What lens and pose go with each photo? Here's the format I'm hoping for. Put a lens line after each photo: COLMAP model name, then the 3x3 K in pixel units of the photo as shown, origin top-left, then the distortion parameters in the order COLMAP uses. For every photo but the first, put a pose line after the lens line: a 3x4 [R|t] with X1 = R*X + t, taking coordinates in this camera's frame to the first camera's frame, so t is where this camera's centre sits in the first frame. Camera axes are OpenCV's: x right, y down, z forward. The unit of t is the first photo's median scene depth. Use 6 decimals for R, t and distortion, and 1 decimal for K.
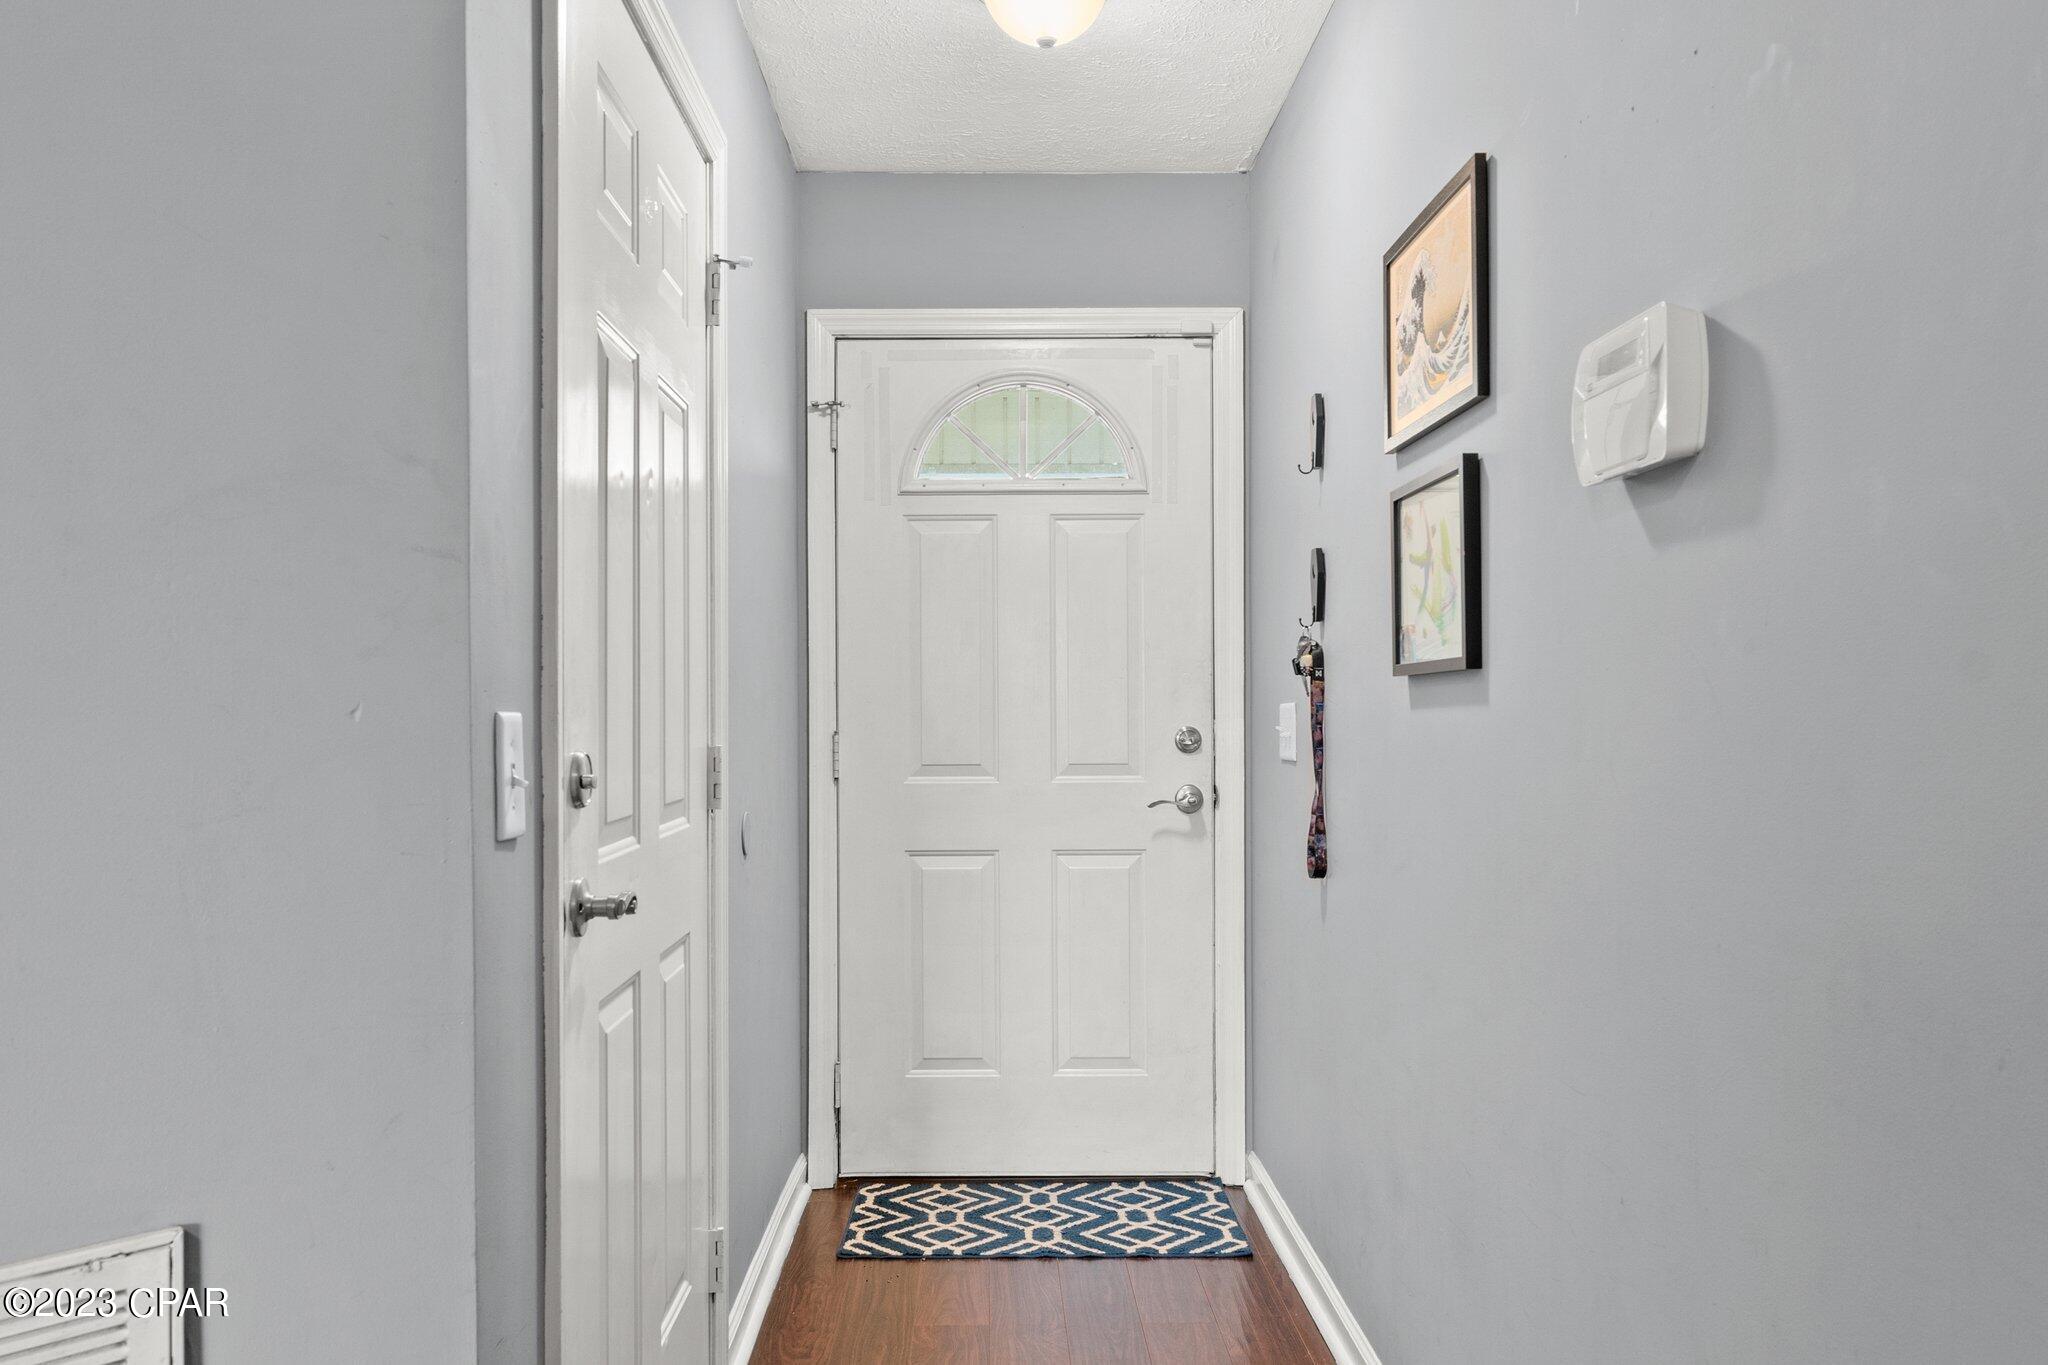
lens RADIAL K [[1587.9, 0, 1024.2], [0, 1587.9, 704.8], [0, 0, 1]] dist [0.026276, -0.004403]
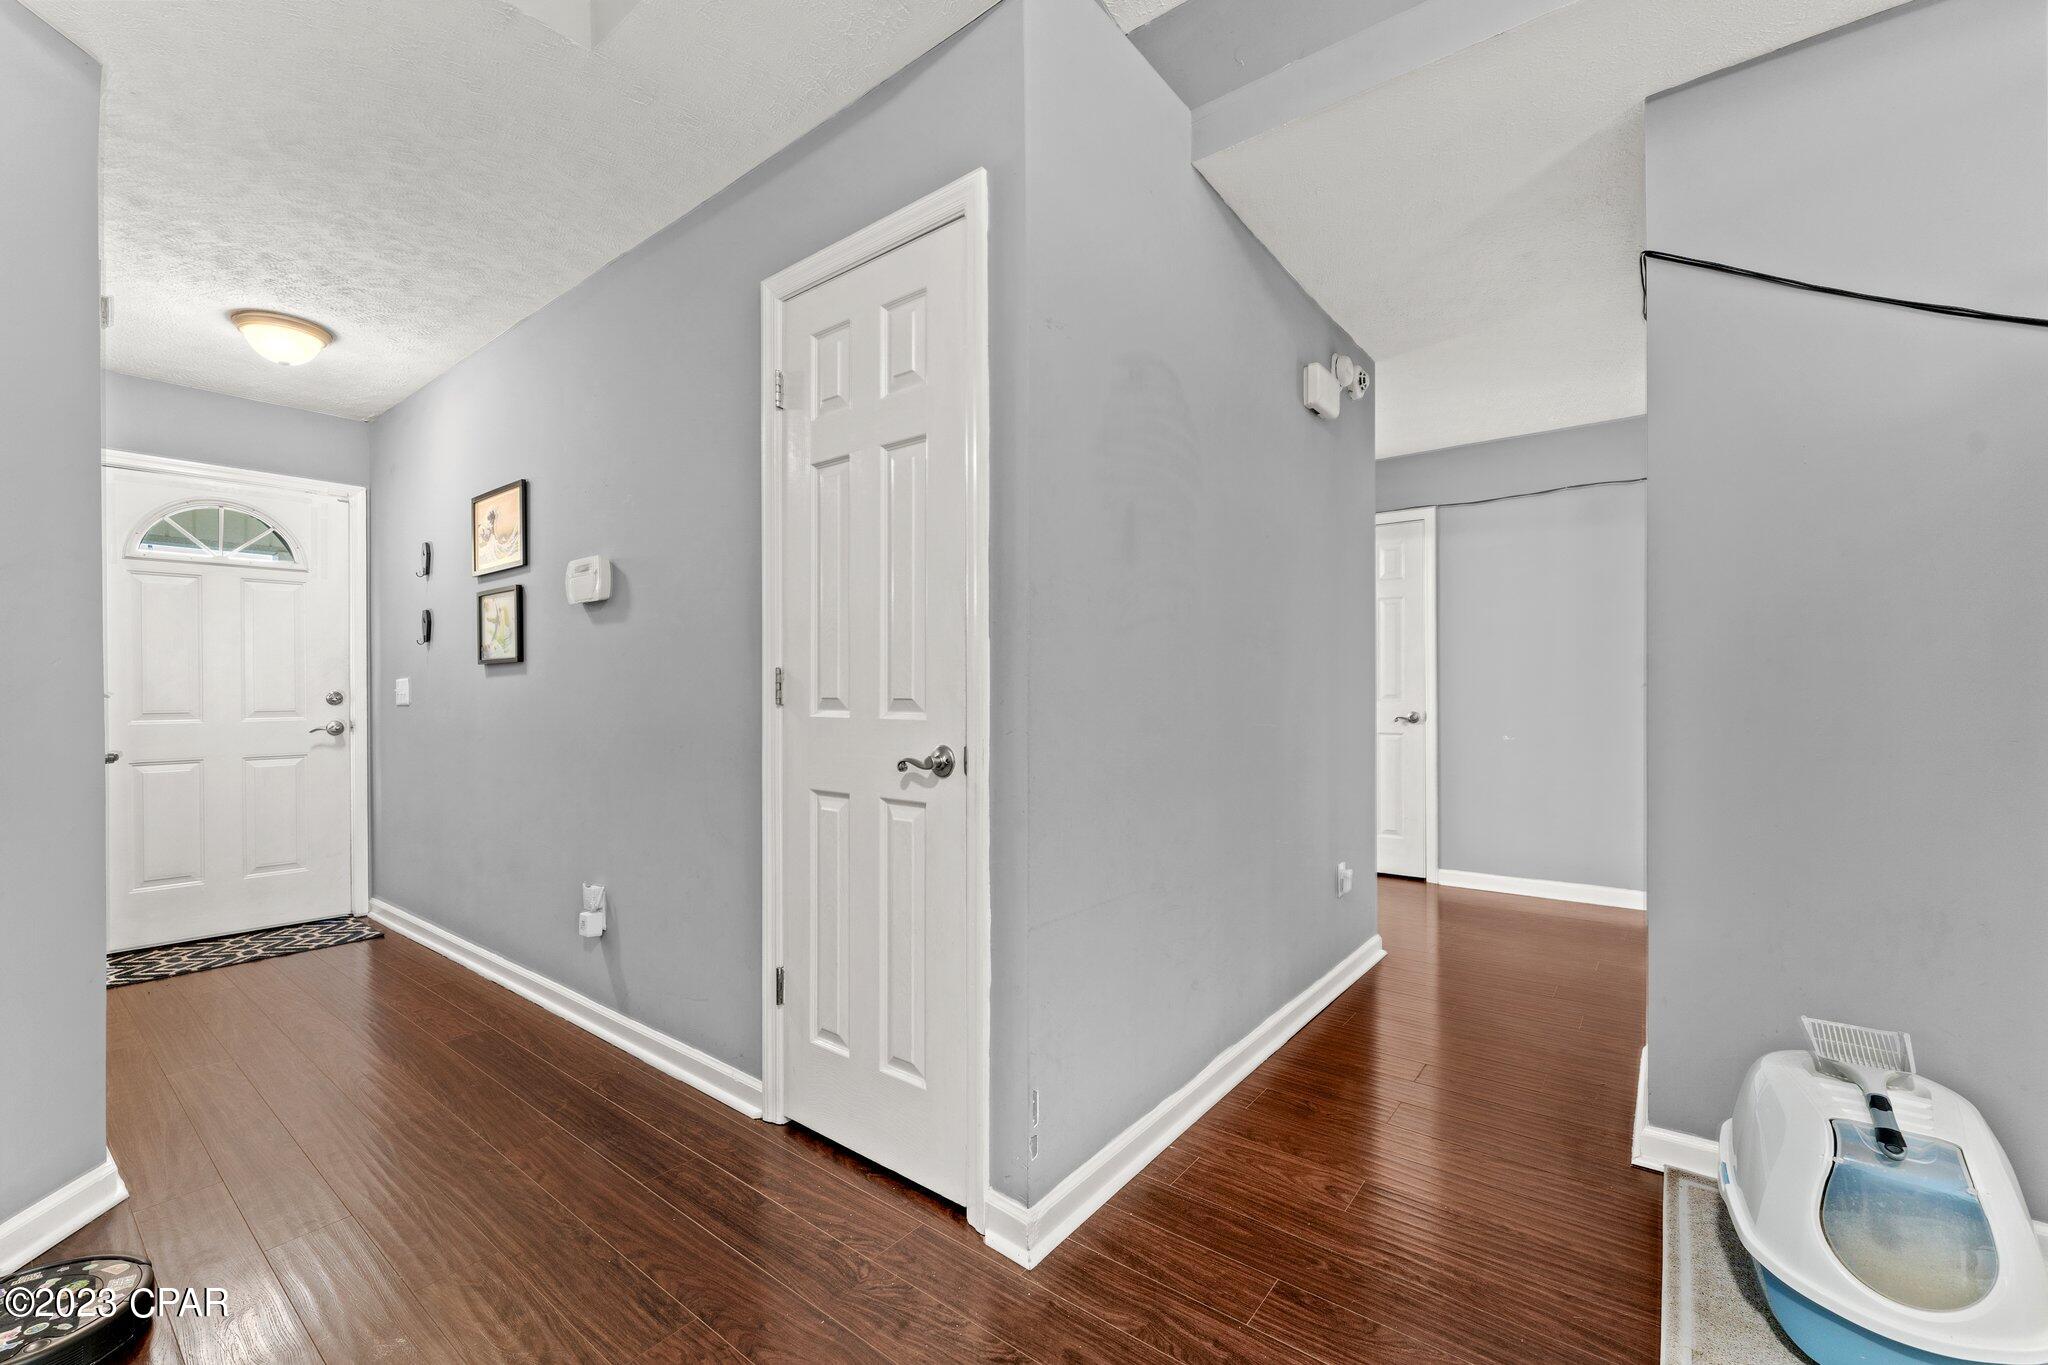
lens RADIAL K [[829.8, 0, 1013.2], [0, 829.8, 692.9], [0, 0, 1]] dist [-0.010812, -0.000236]
pose [[0.630258, 0.000780, 0.776385, -0.254438], [0.003958, 0.999983, -0.004217, 0.035987], [-0.776376, 0.005731, 0.630244, -0.498111]]
